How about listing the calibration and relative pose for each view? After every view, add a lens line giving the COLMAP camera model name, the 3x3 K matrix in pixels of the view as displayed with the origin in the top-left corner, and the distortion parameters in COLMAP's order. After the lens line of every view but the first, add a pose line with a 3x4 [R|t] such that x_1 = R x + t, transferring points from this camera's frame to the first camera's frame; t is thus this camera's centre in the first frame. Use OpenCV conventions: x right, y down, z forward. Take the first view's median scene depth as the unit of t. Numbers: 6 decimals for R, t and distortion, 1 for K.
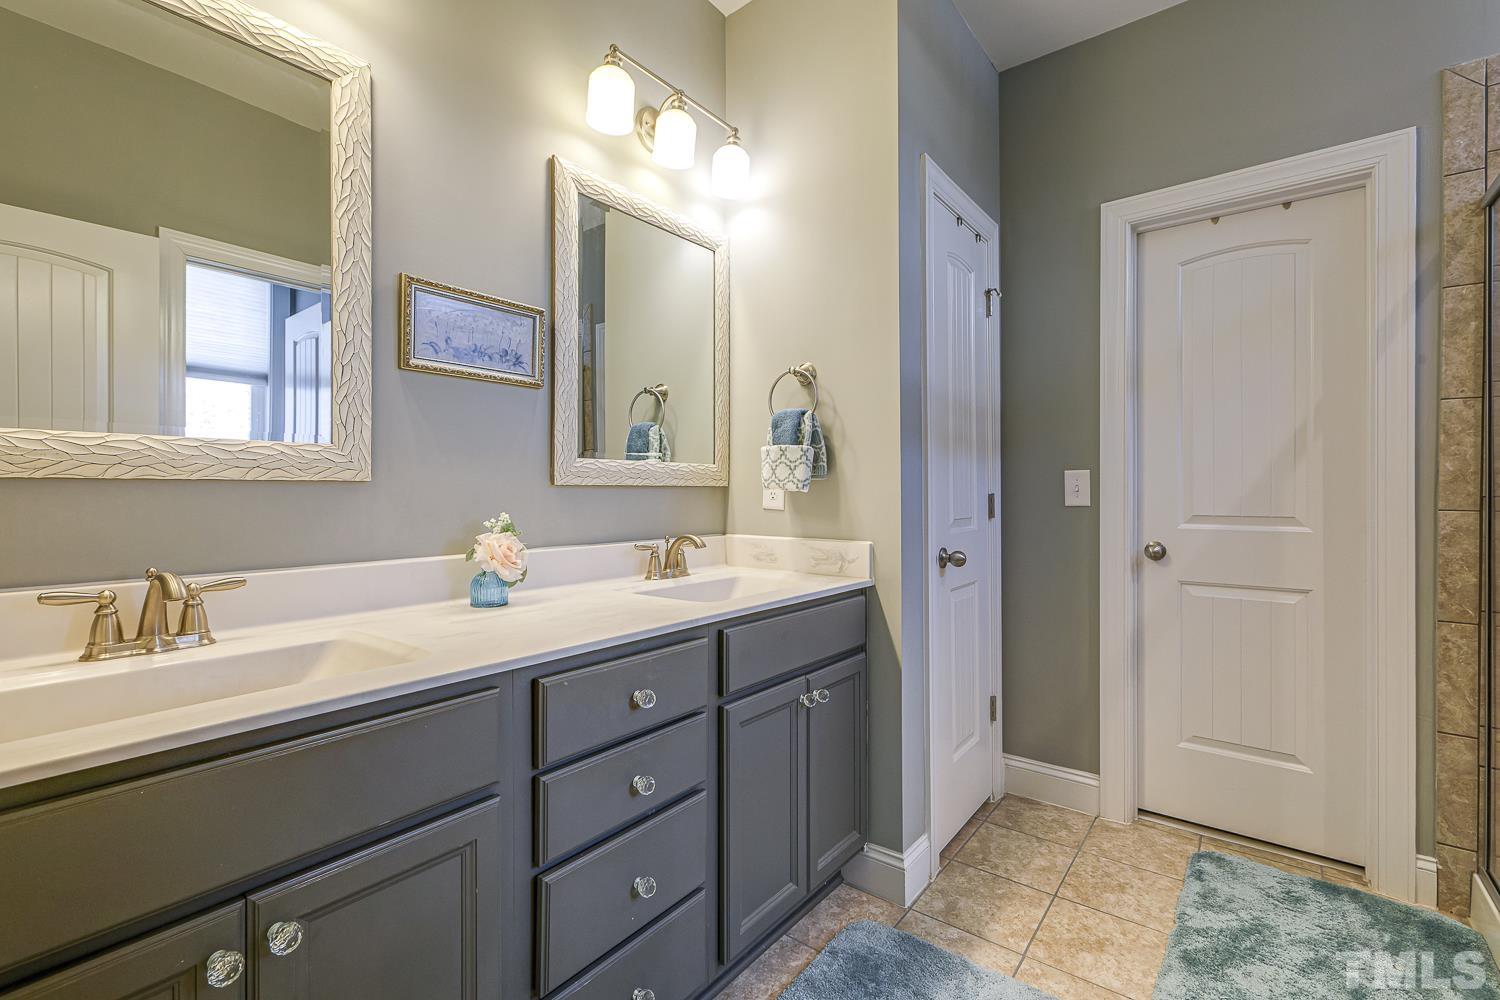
lens RADIAL K [[666.5, 0, 751.6], [0, 666.5, 490.0], [0, 0, 1]] dist [-0.006428, 0.003539]
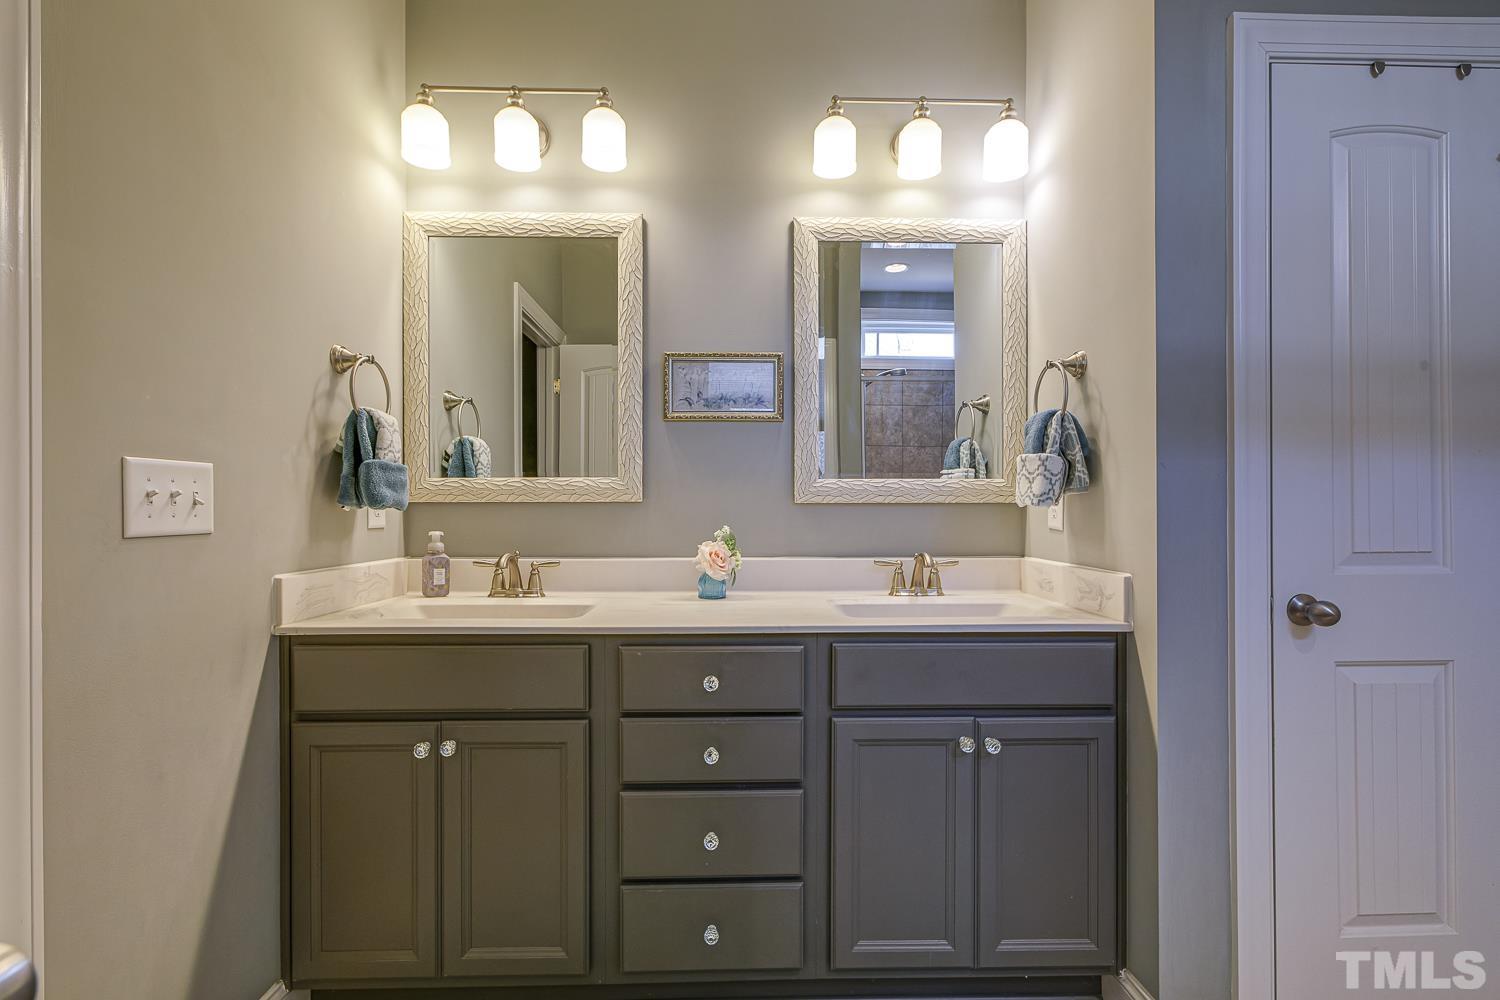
lens RADIAL K [[666.5, 0, 745.5], [0, 666.5, 509.7], [0, 0, 1]] dist [-0.006428, 0.003539]
pose [[0.630228, -0.001357, -0.776409, 0.536531], [0.003410, 0.999994, 0.001020, 0.002495], [0.776403, -0.003291, 0.630228, 0.200459]]
